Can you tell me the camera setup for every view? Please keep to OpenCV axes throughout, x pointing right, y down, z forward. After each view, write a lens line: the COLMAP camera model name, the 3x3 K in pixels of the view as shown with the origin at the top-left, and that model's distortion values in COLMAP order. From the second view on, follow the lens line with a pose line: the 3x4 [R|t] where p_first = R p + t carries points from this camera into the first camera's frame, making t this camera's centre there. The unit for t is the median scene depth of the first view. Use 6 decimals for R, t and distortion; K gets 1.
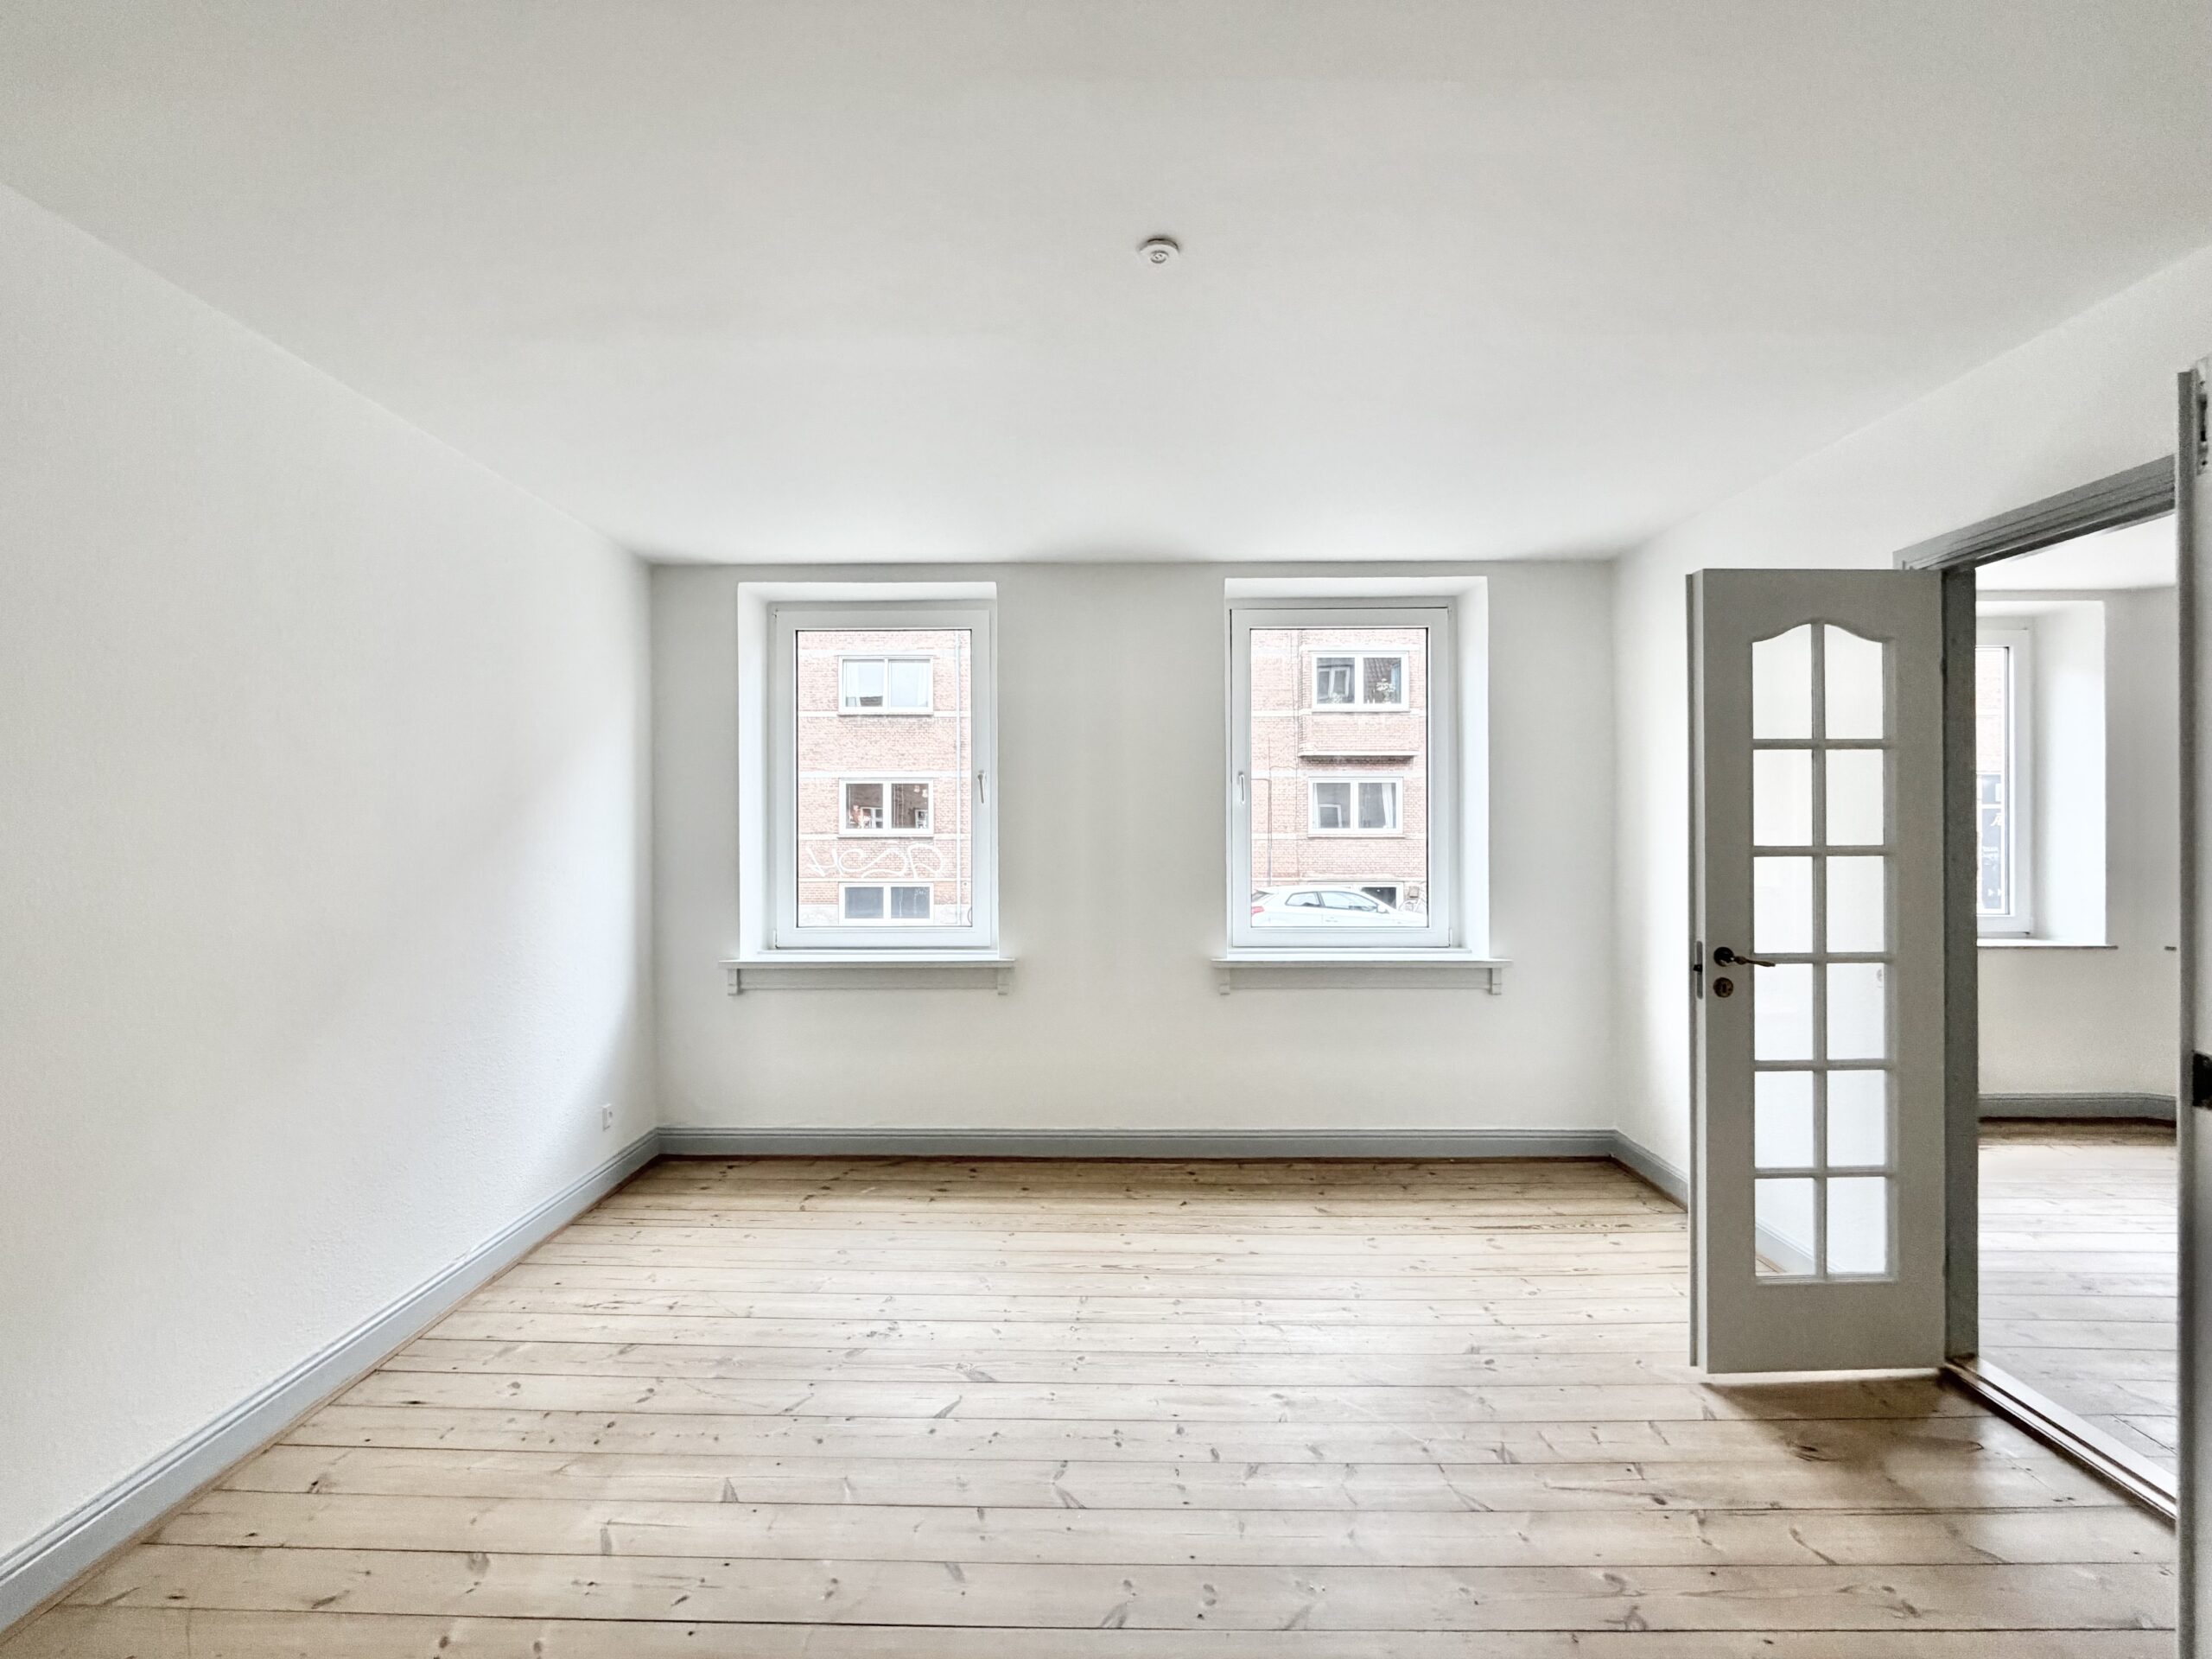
lens RADIAL K [[884.5, 0, 1118.0], [0, 884.5, 841.3], [0, 0, 1]] dist [-0.000190, 0.000280]
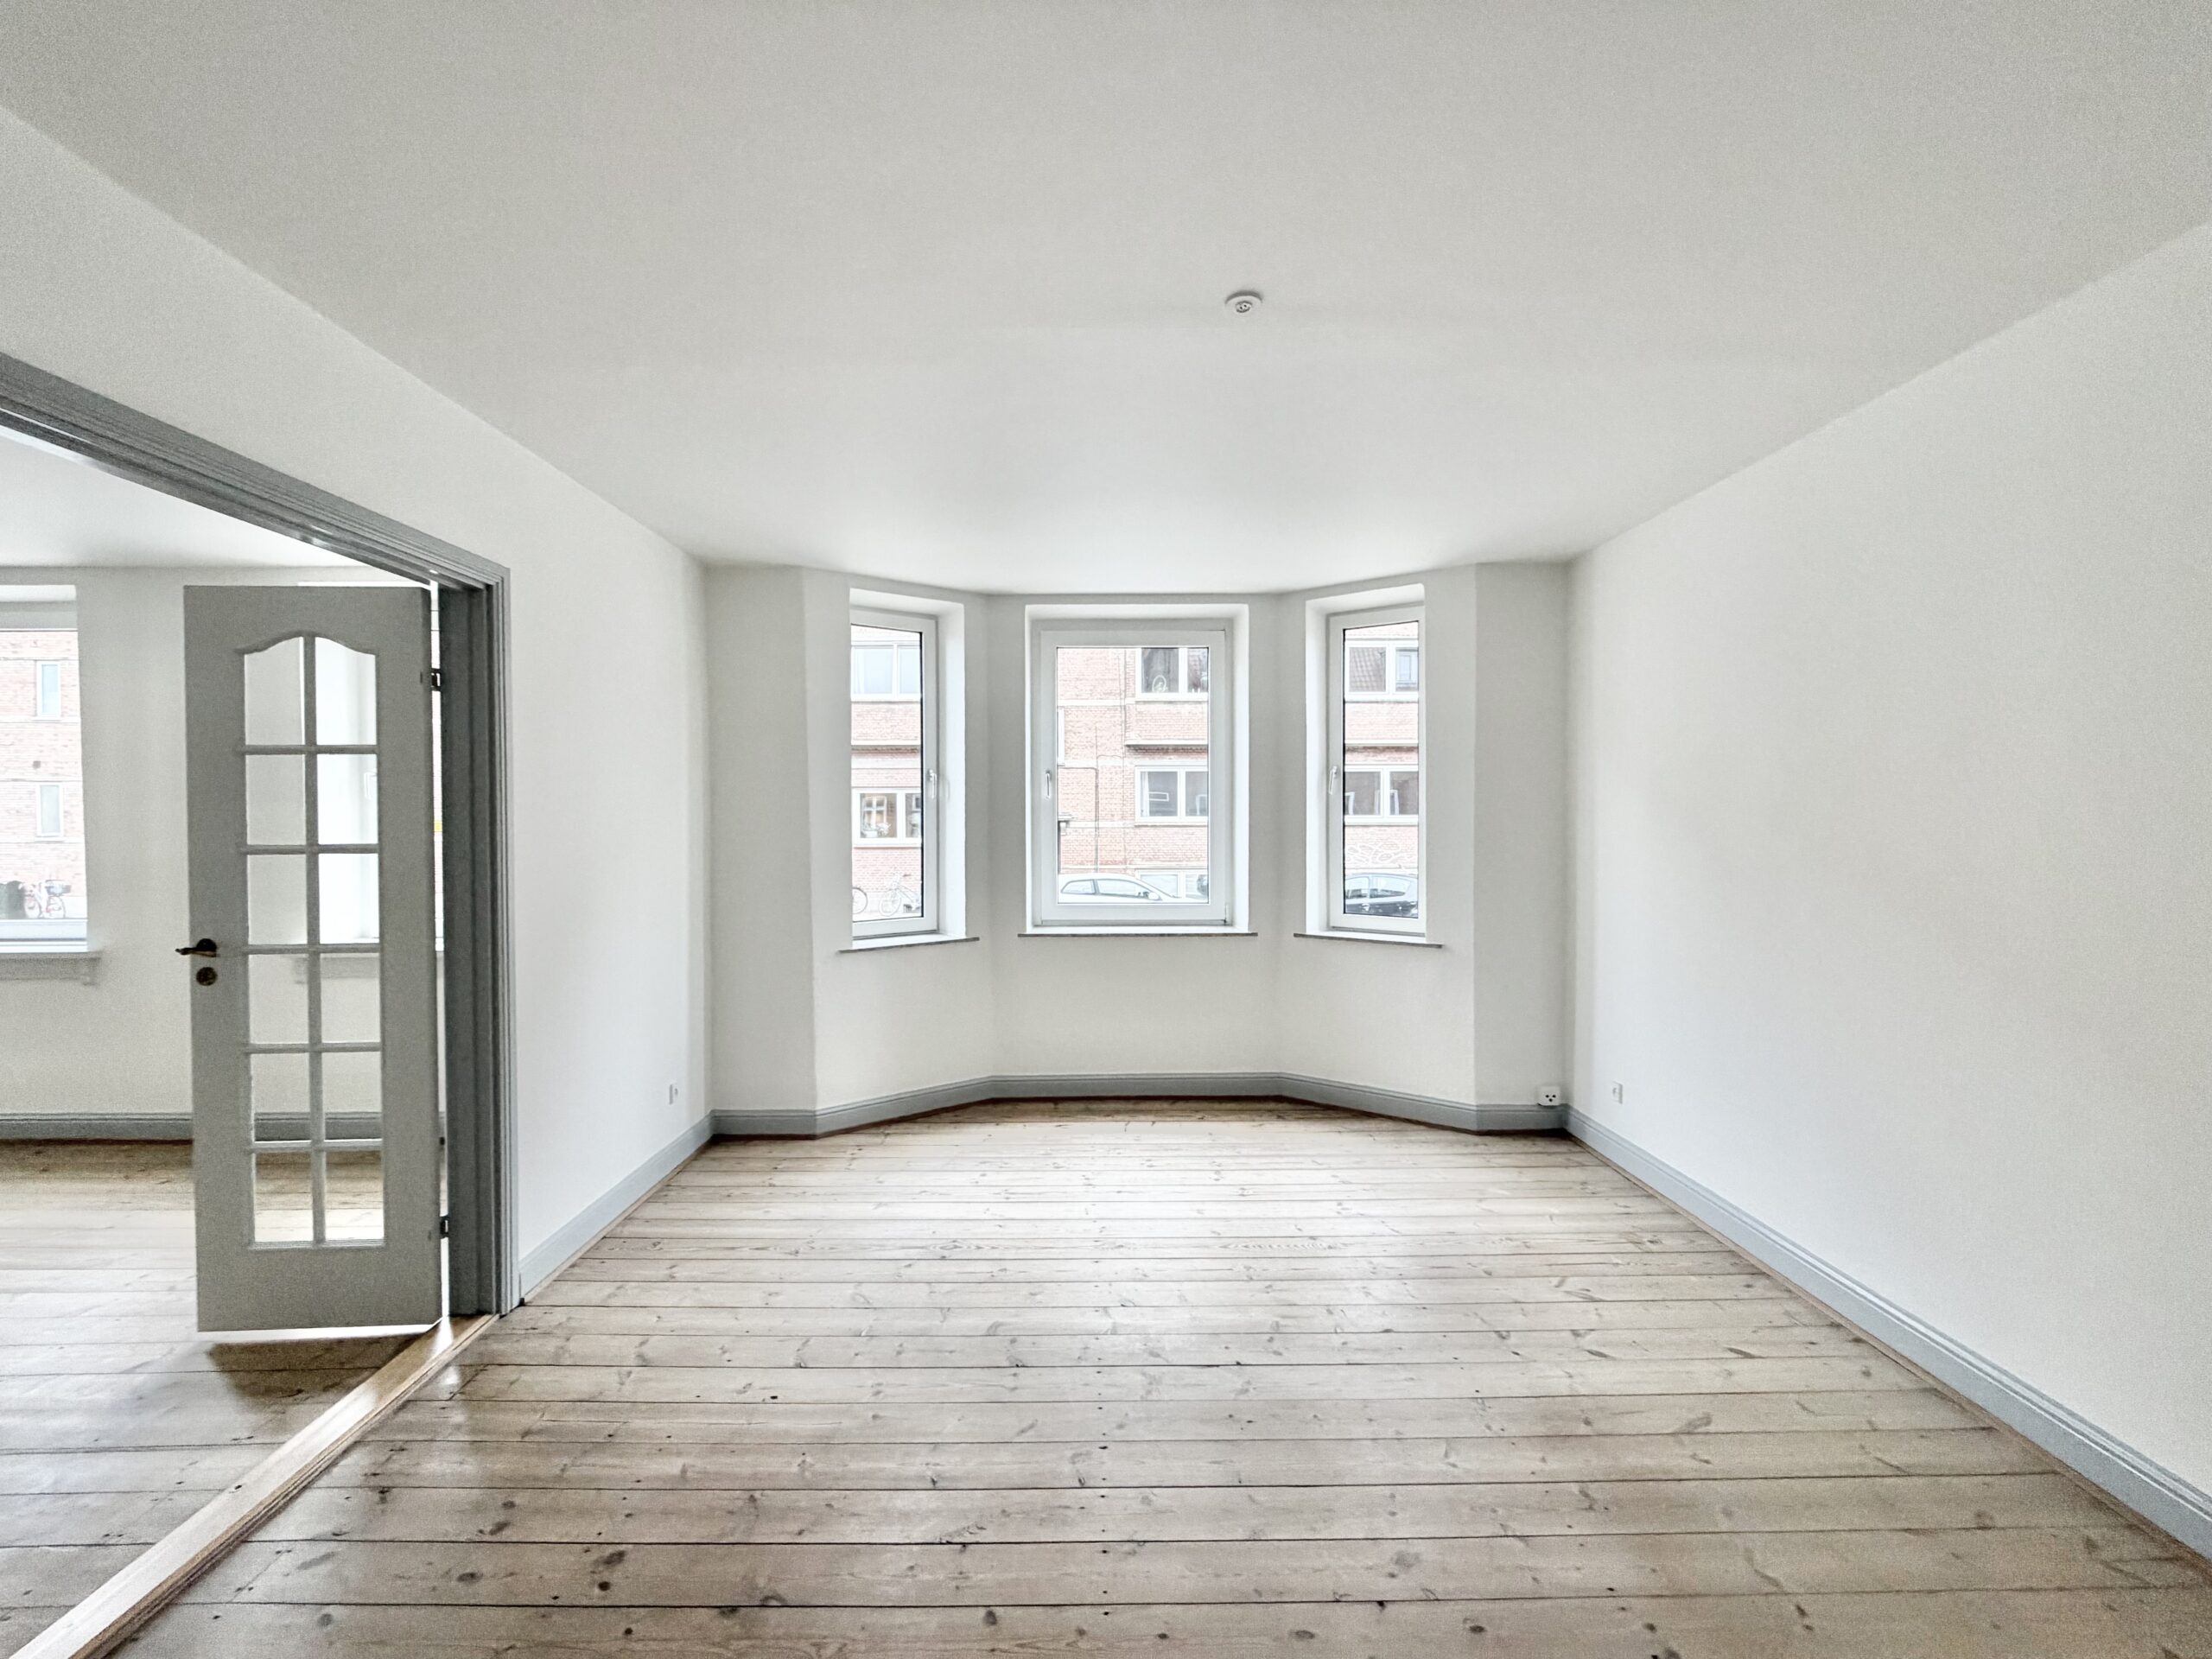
lens RADIAL K [[884.5, 0, 1096.1], [0, 884.5, 844.6], [0, 0, 1]] dist [-0.000190, 0.000280]
pose [[0.999858, -0.002053, 0.016715, 0.927094], [0.001751, 0.999835, 0.018065, -0.006875], [-0.016750, -0.018034, 0.999697, -0.047727]]
